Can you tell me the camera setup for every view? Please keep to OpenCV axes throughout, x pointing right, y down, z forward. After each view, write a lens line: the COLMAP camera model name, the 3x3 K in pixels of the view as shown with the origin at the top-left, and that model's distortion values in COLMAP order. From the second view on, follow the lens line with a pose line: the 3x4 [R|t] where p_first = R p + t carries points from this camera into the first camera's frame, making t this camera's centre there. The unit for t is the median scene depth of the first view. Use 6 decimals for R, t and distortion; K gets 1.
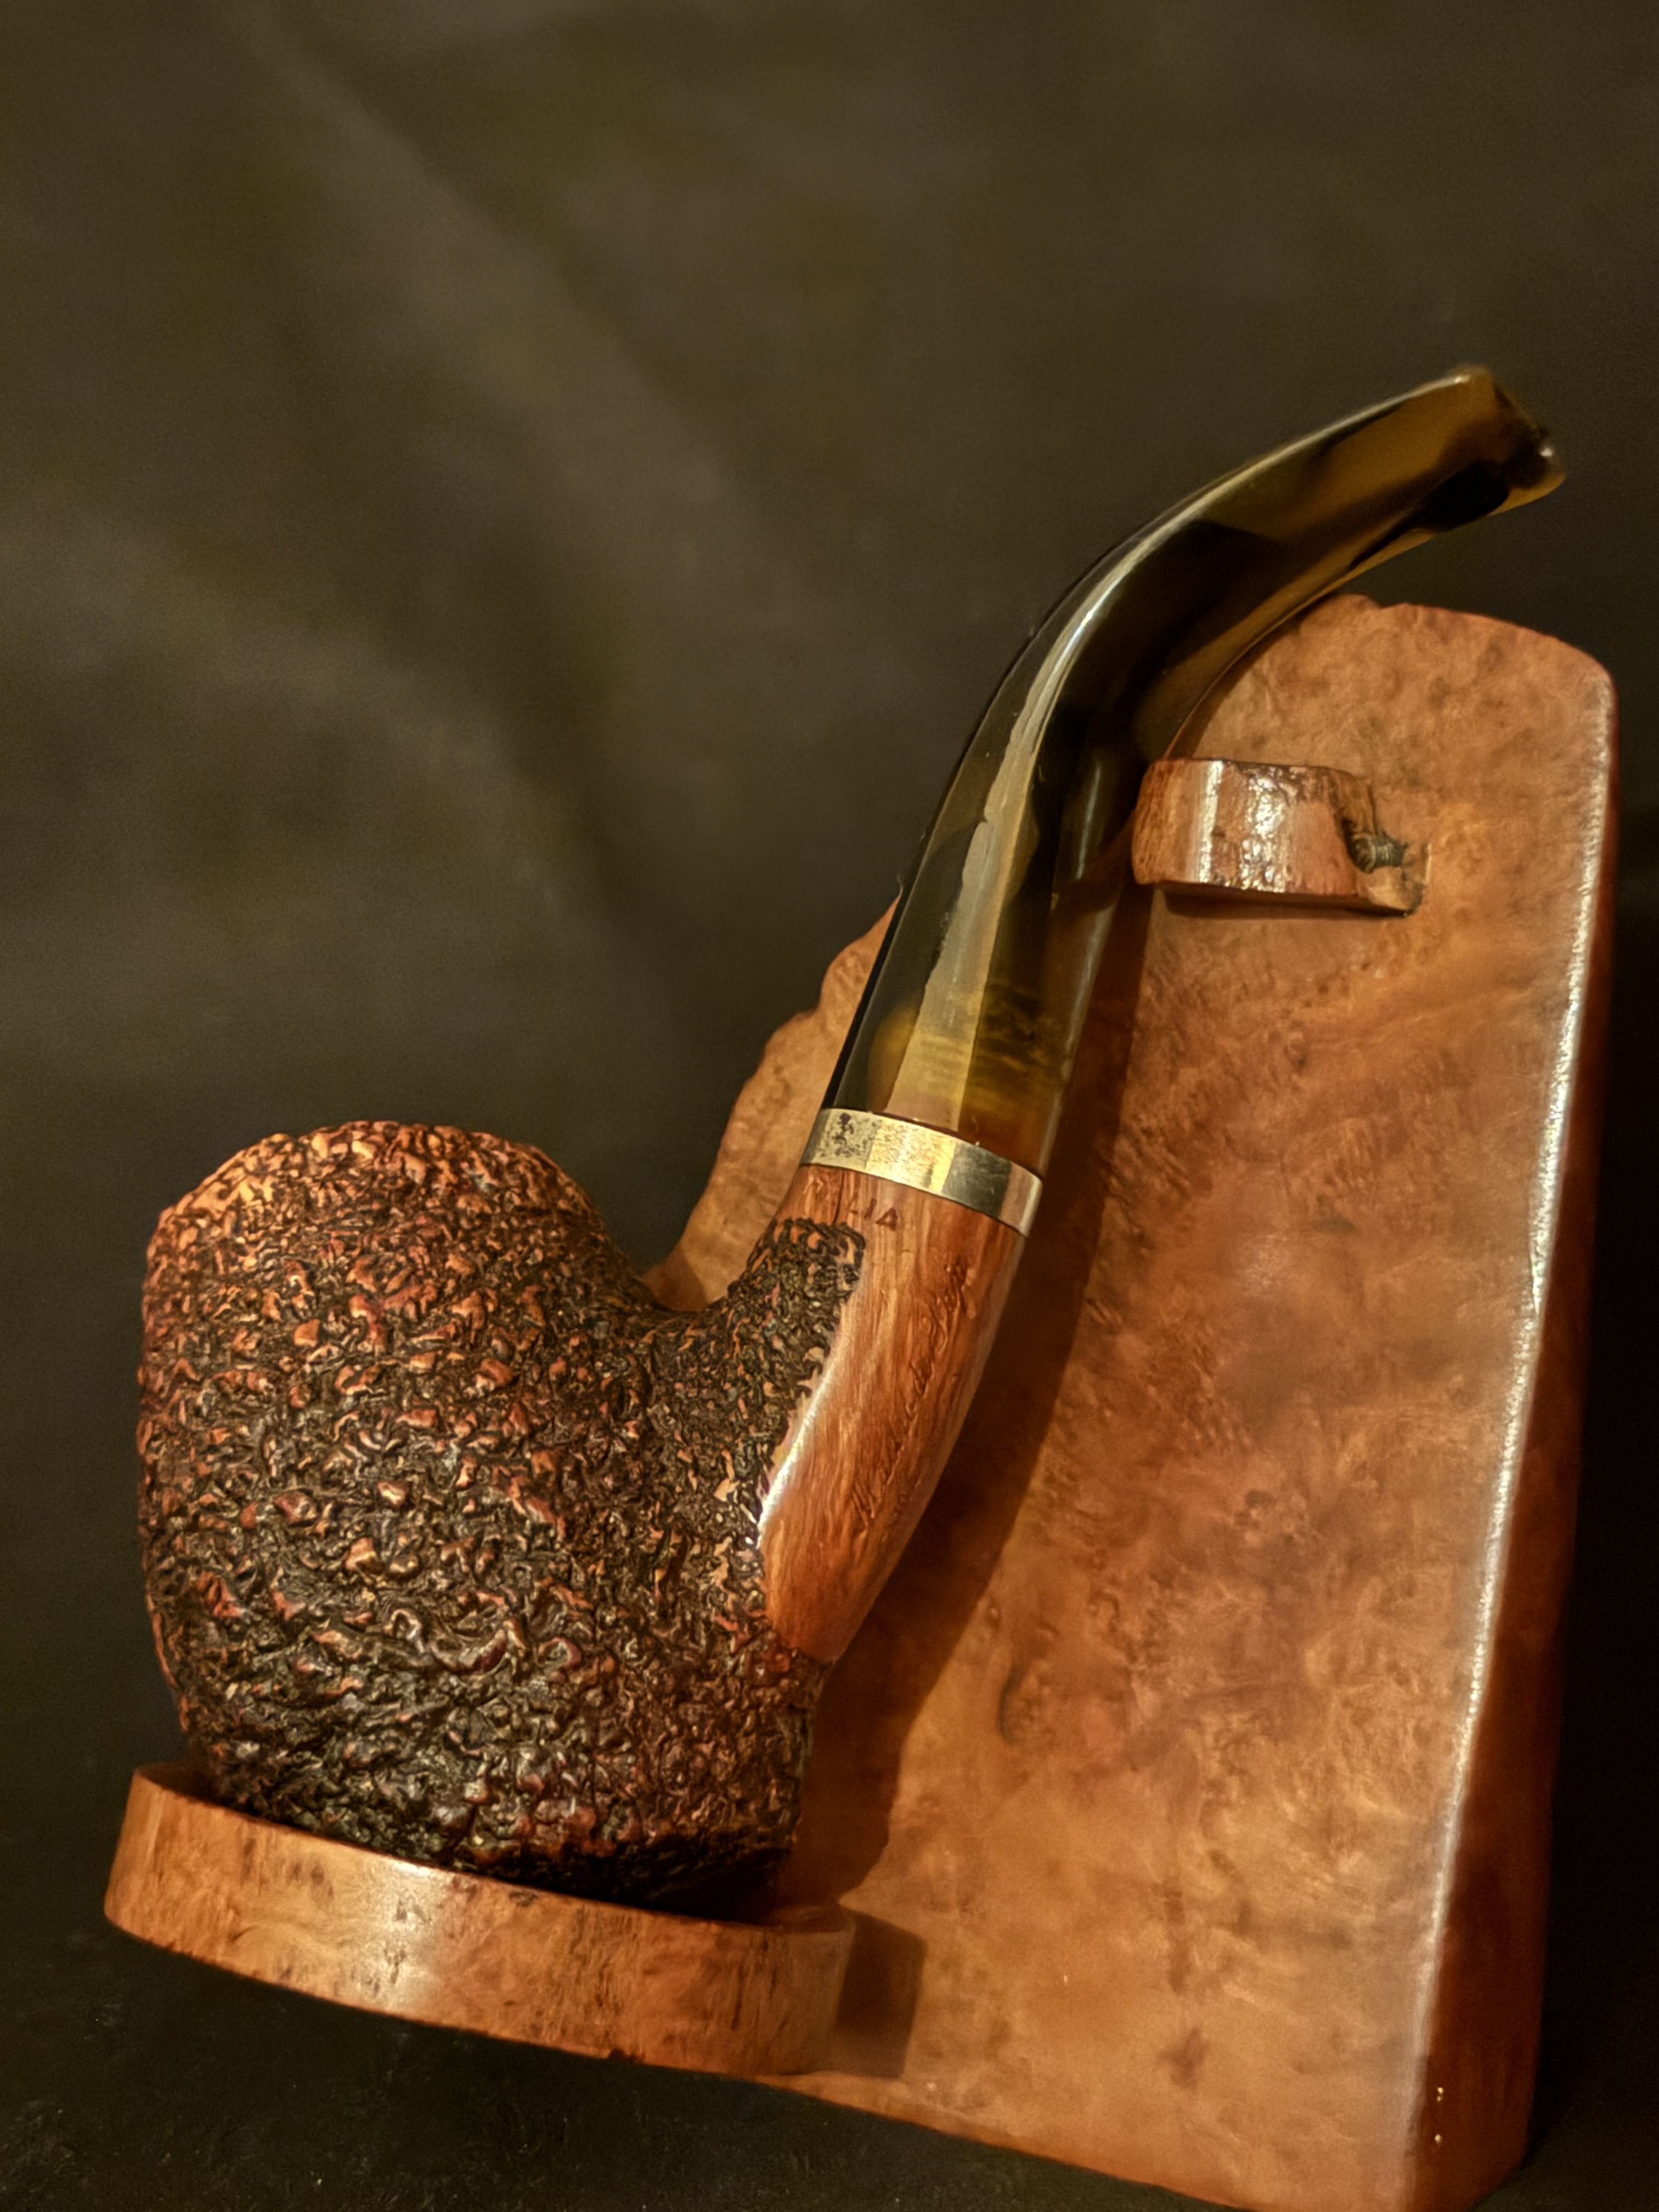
lens RADIAL K [[4405.0, 0, 825.0], [0, 4405.0, 1089.1], [0, 0, 1]] dist [0.109766, 0.000000]
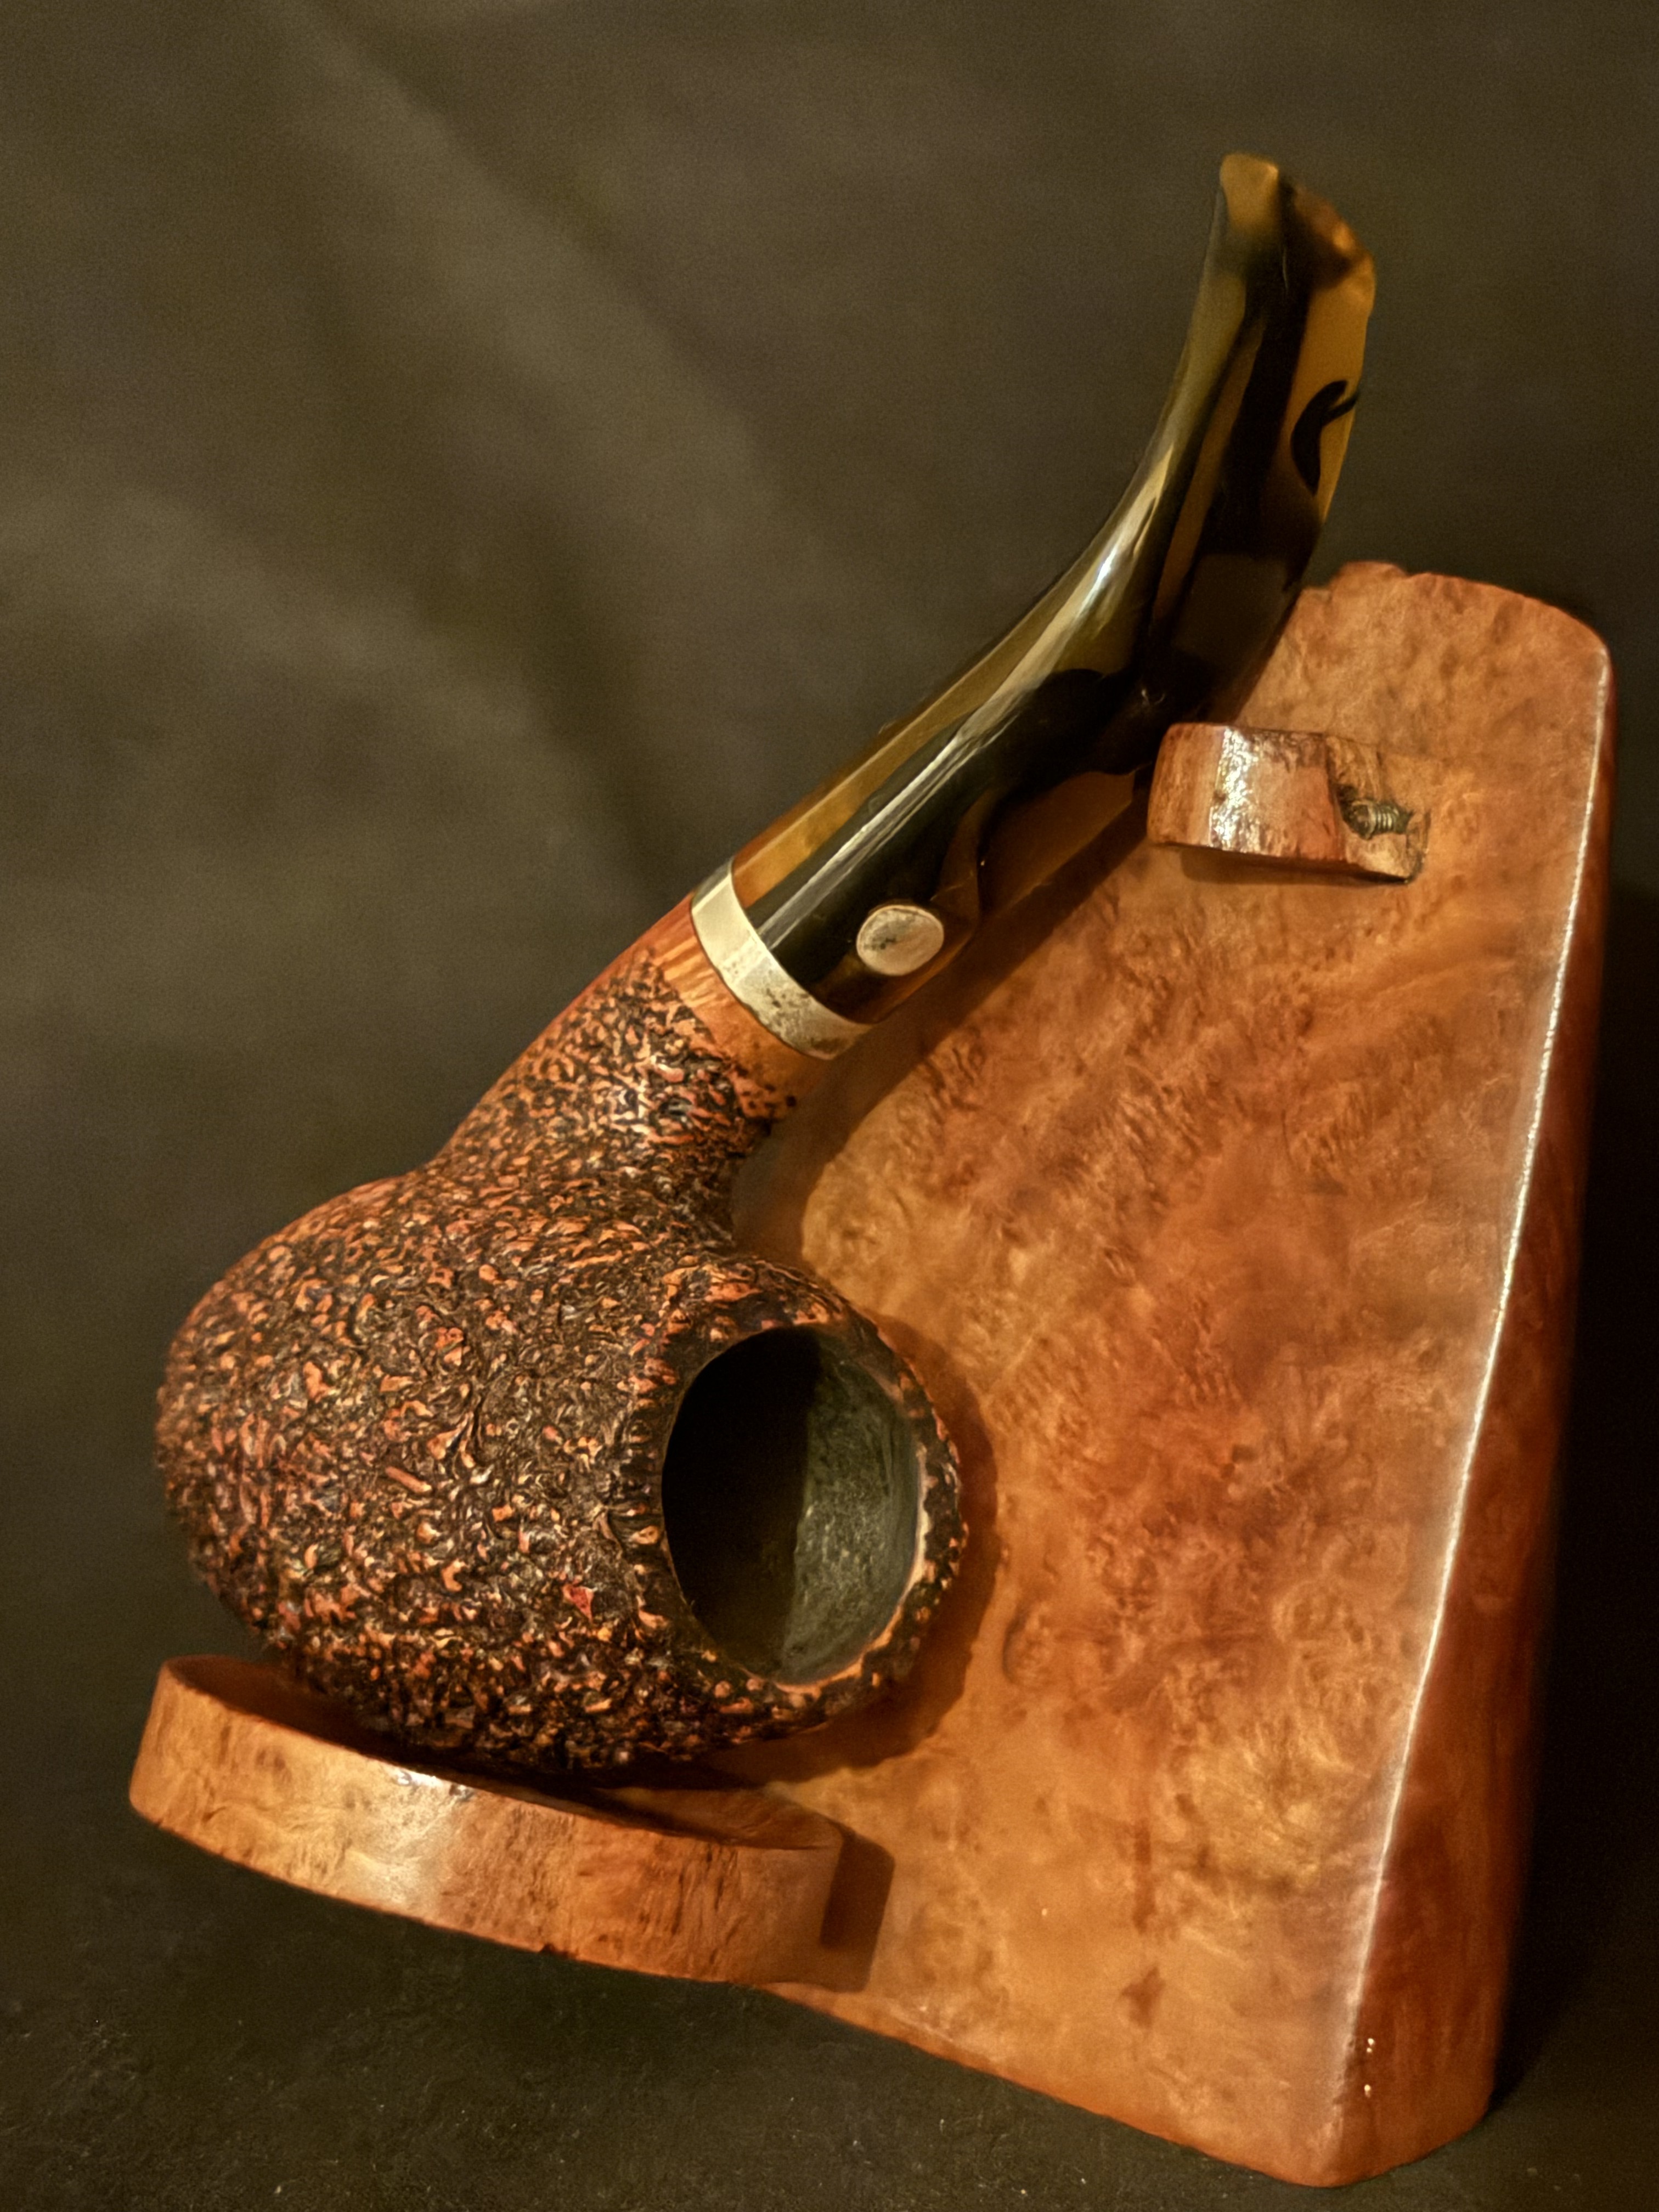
lens RADIAL K [[4405.0, 0, 839.4], [0, 4405.0, 1111.0], [0, 0, 1]] dist [0.109766, 0.000000]
pose [[0.984031, 0.032470, -0.175010, 0.183565], [-0.030730, 0.999448, 0.012645, 0.004107], [0.175324, -0.007065, 0.984485, -0.015780]]
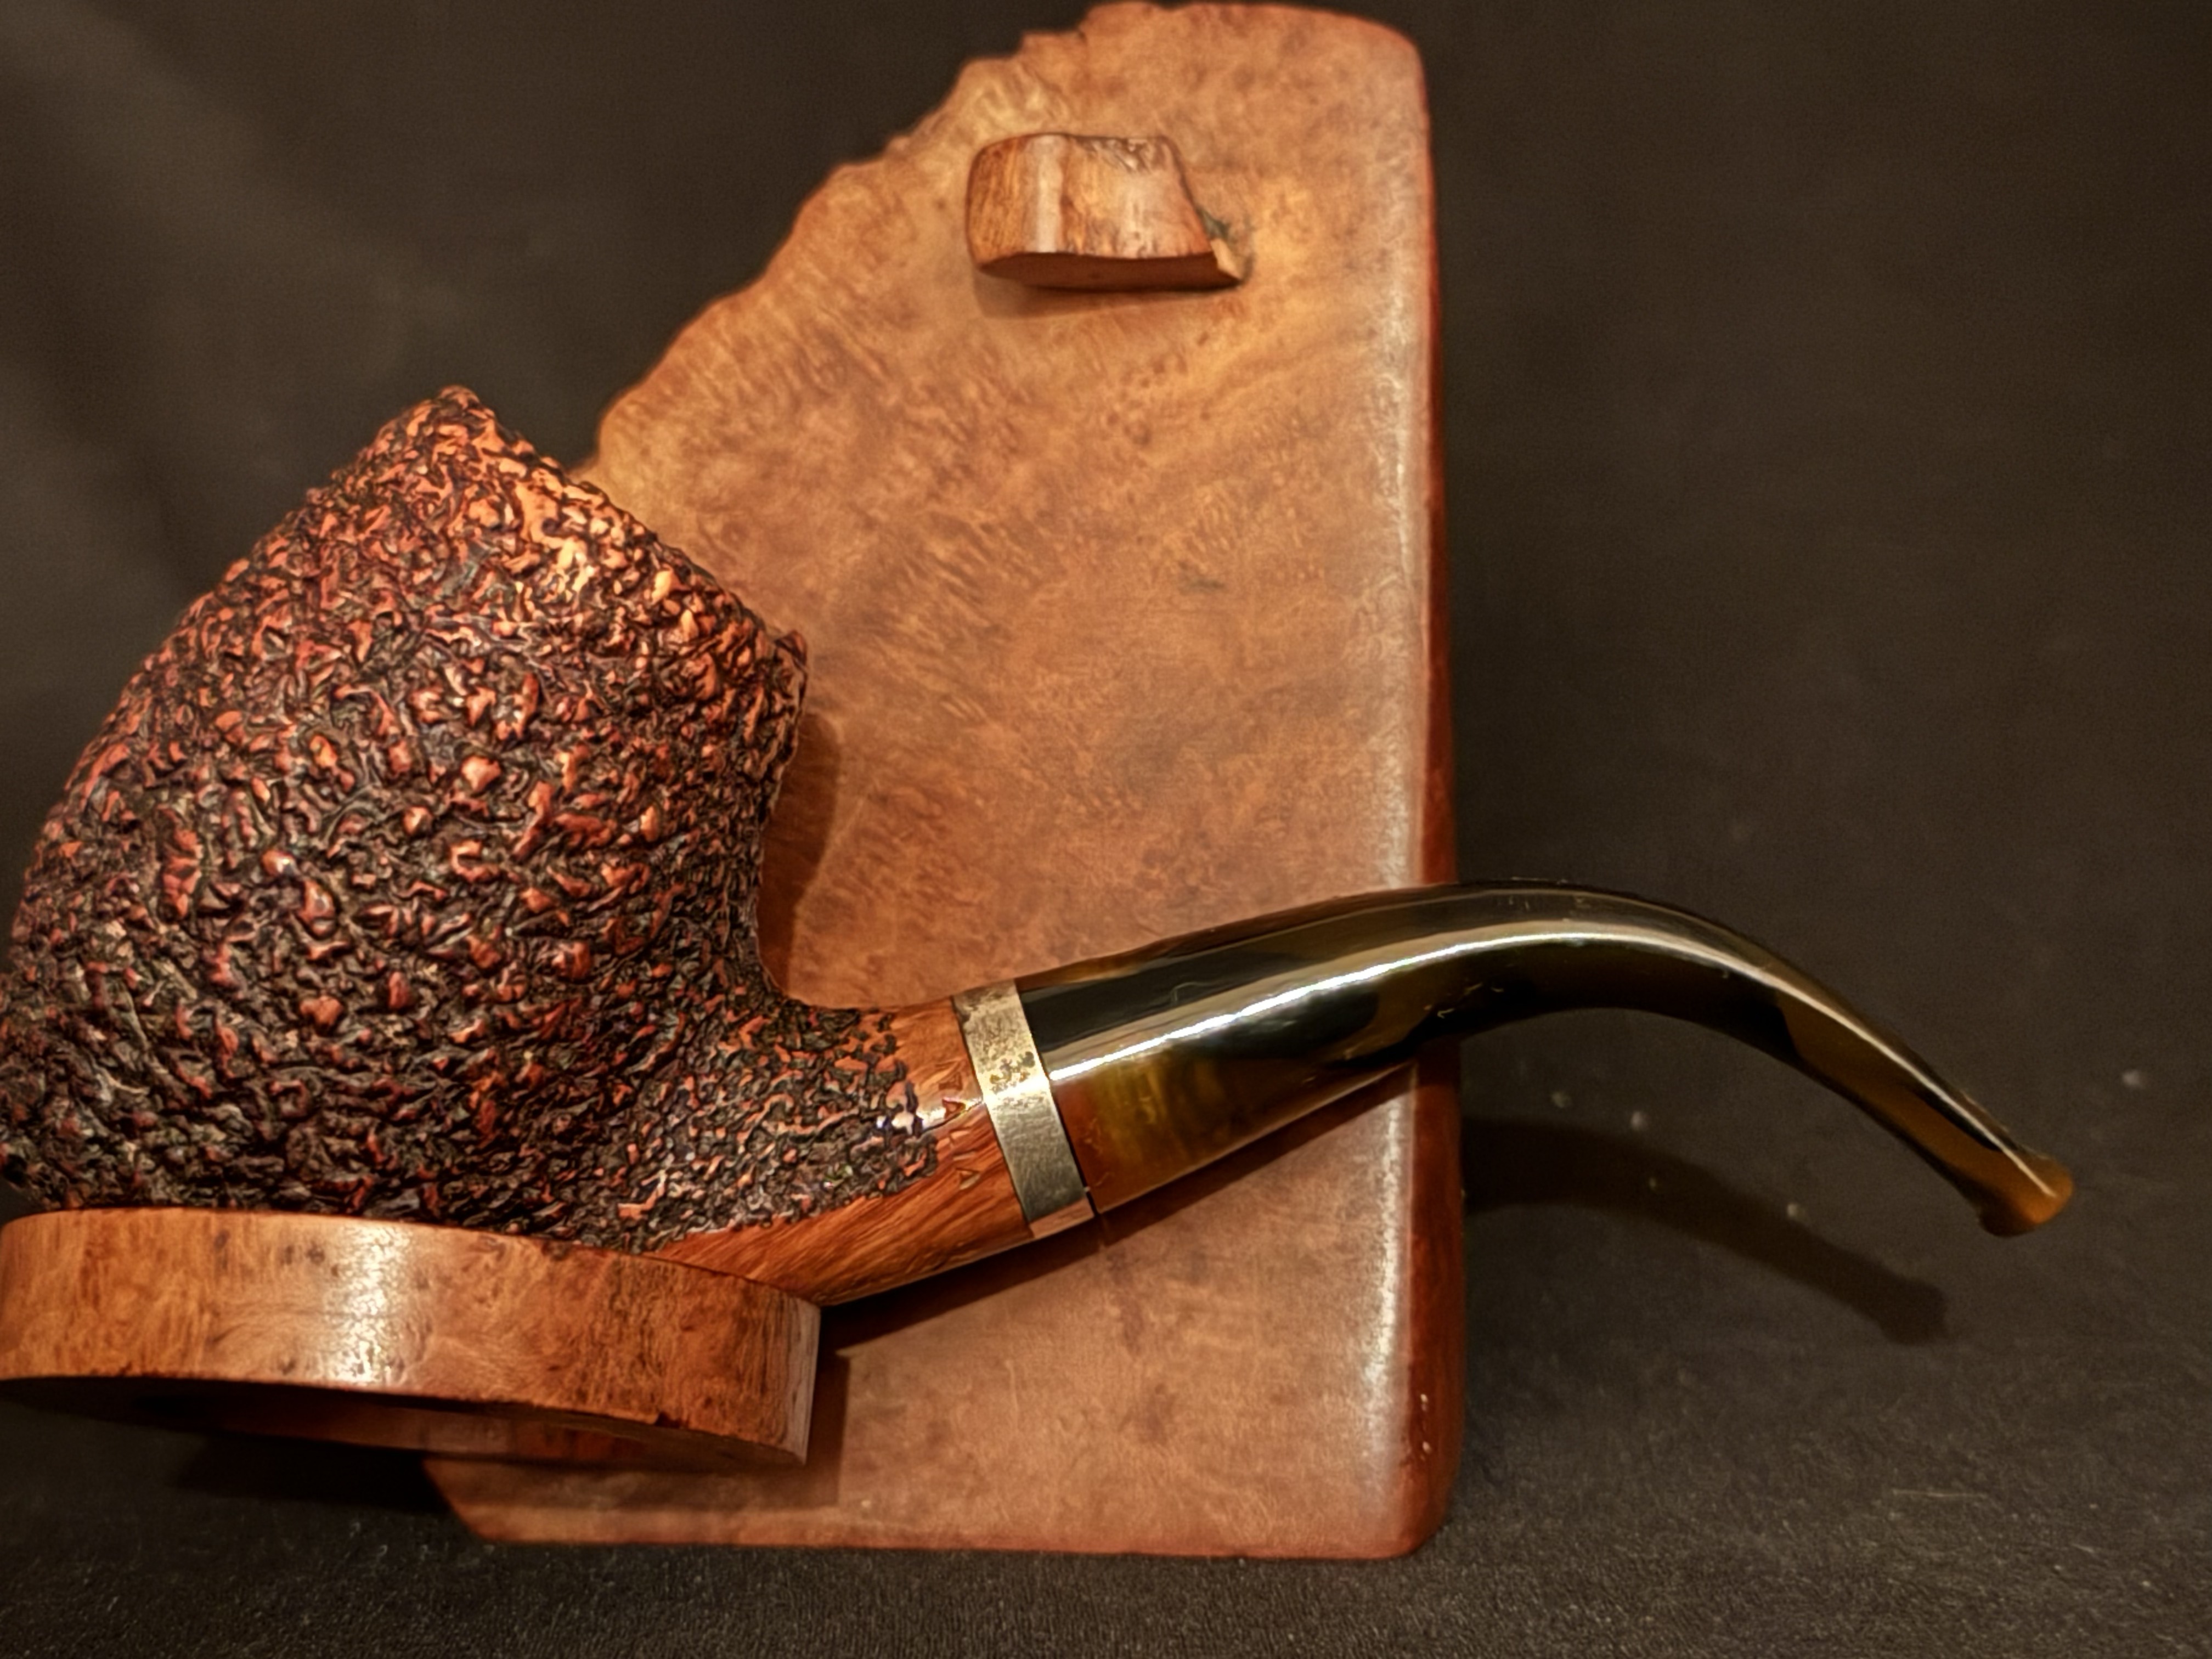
lens RADIAL K [[3665.0, 0, 1101.9], [0, 3665.0, 822.9], [0, 0, 1]] dist [0.133266, 0.000000]
pose [[0.933535, -0.050282, 0.354943, -0.210157], [0.089268, 0.991532, -0.094321, 0.163613], [-0.347195, 0.119737, 0.930118, 0.230420]]
